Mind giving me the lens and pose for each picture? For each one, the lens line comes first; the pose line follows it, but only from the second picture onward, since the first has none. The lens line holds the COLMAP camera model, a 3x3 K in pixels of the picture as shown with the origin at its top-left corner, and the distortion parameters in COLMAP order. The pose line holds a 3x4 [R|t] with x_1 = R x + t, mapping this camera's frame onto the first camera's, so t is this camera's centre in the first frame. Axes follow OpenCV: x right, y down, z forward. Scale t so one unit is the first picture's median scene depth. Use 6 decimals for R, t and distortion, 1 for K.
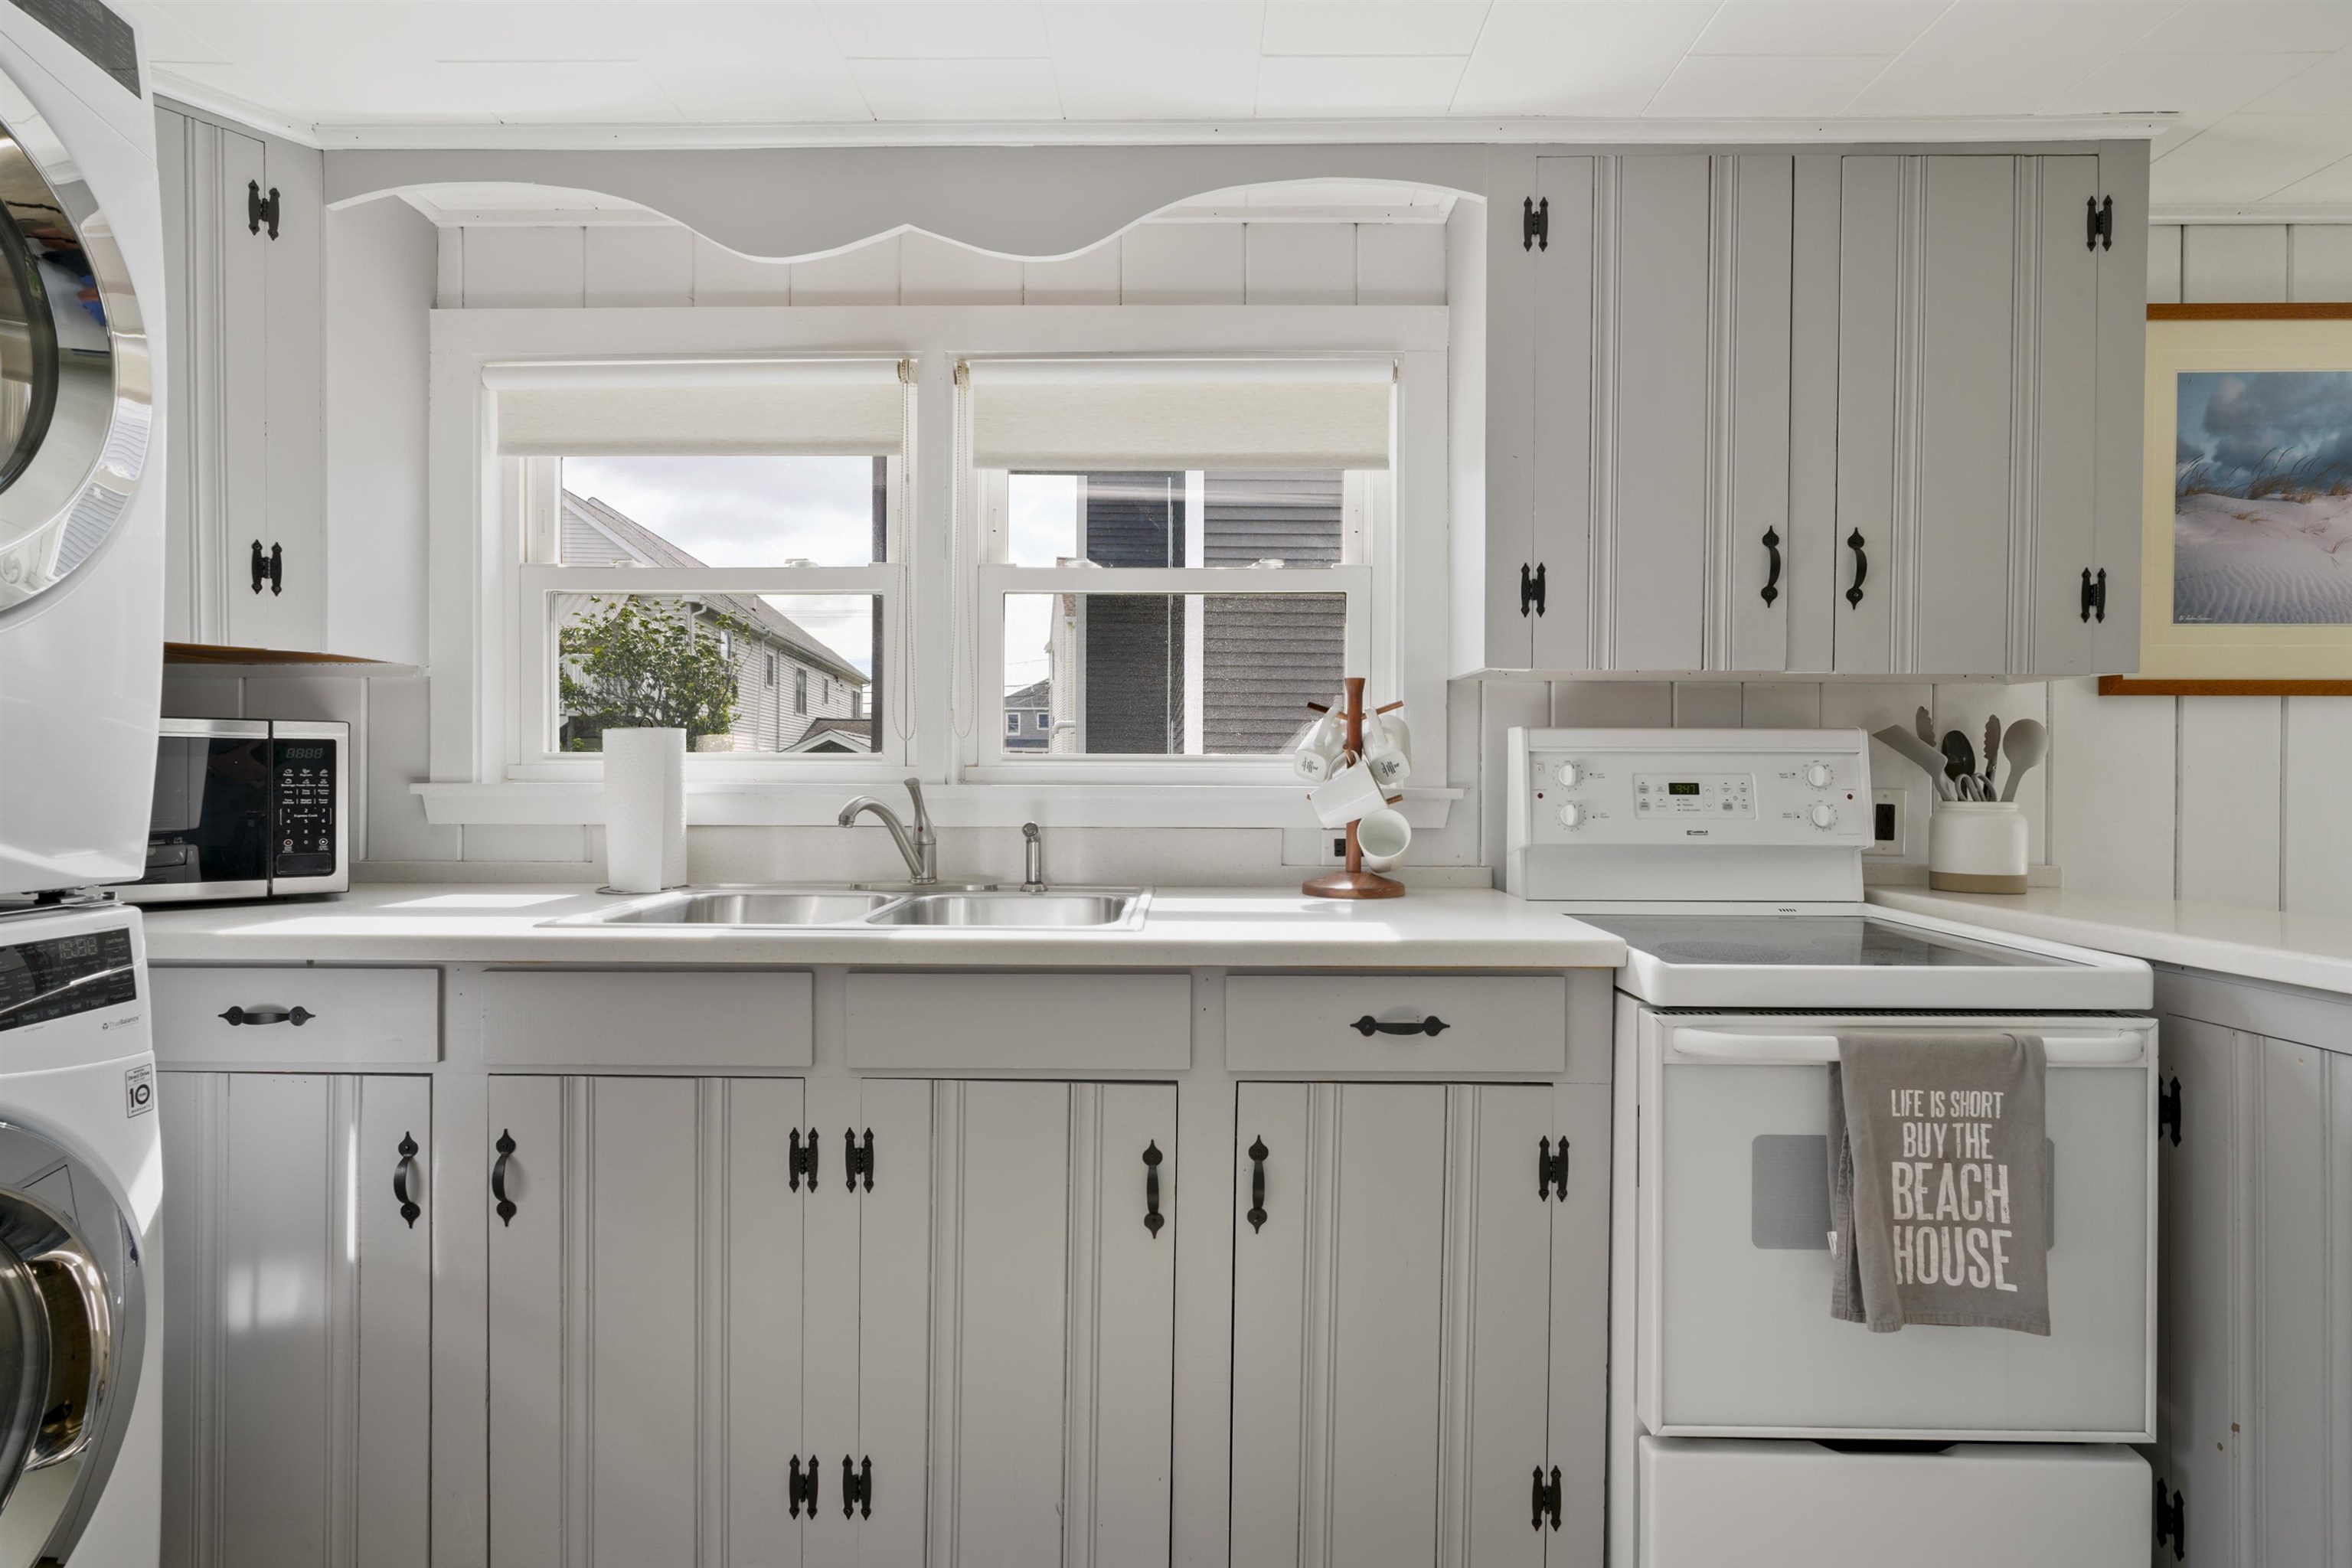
lens RADIAL K [[1114.2, 0, 1174.3], [0, 1114.2, 779.6], [0, 0, 1]] dist [-0.003286, -0.000656]
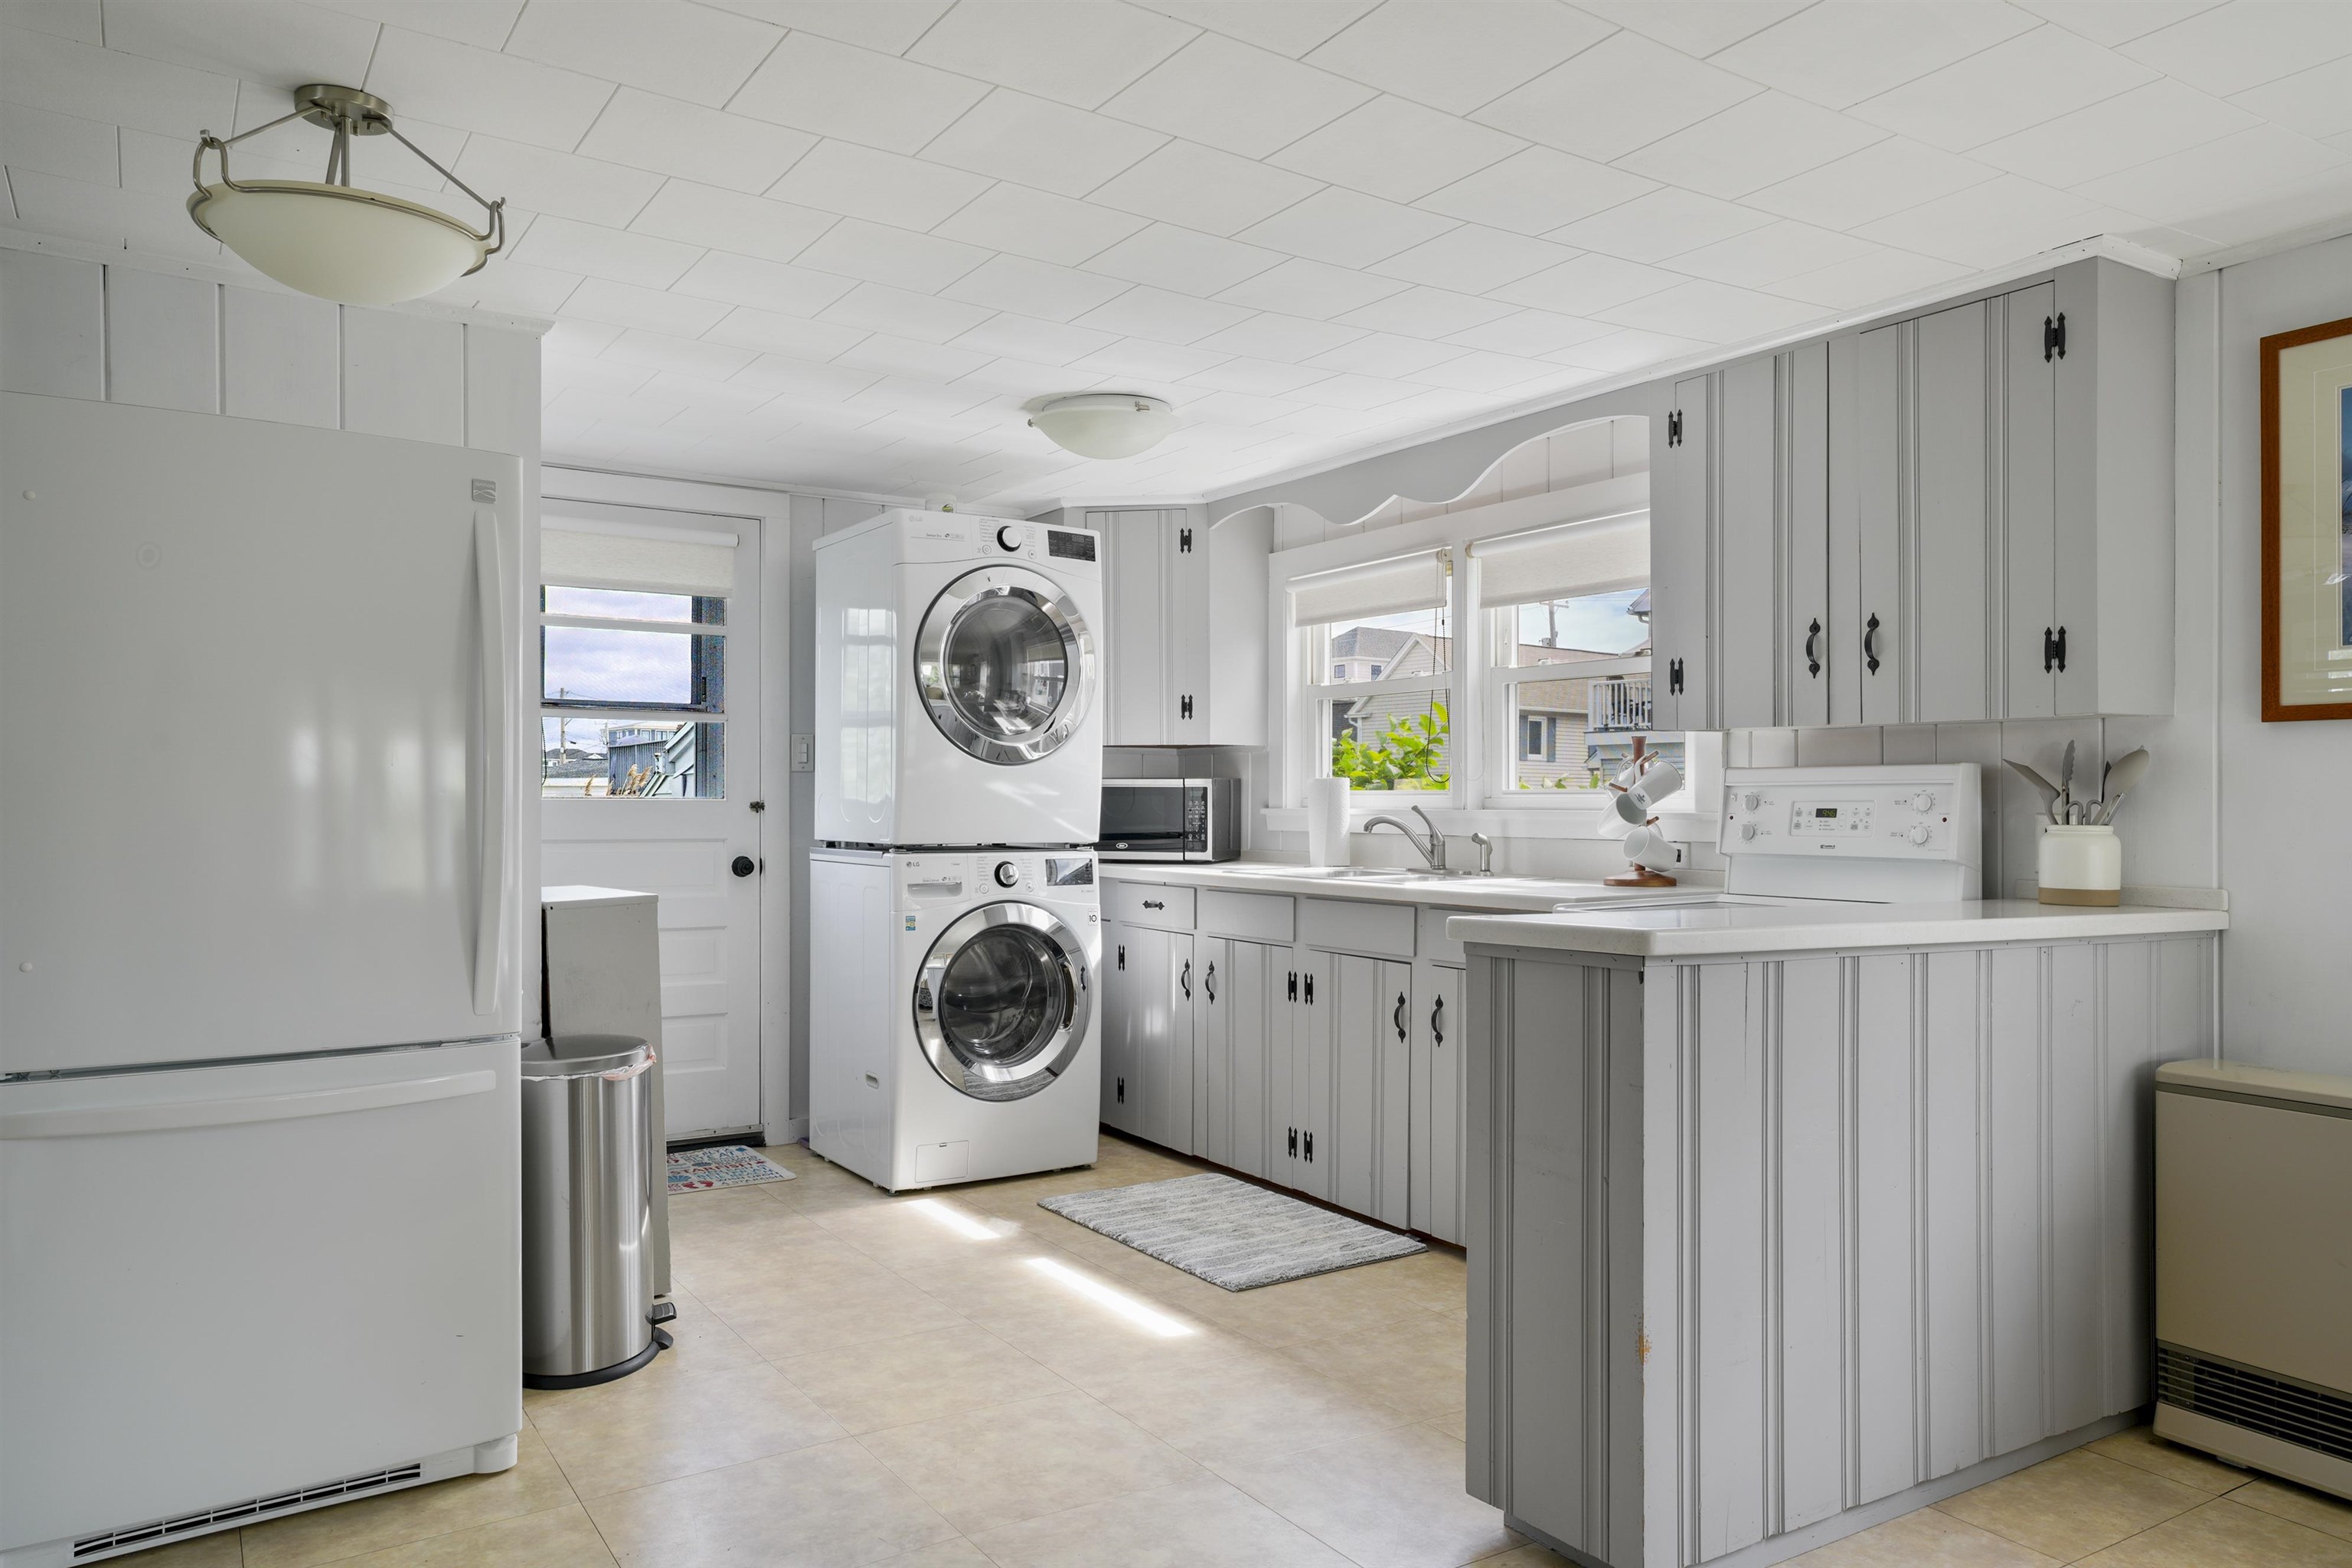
lens RADIAL K [[1623.4, 0, 1175.6], [0, 1623.4, 794.3], [0, 0, 1]] dist [-0.001669, 0.000040]
pose [[0.555694, -0.006717, -0.831360, 1.529835], [-0.002423, 0.999950, -0.009699, 0.006329], [0.831383, 0.007404, 0.555650, -0.651157]]
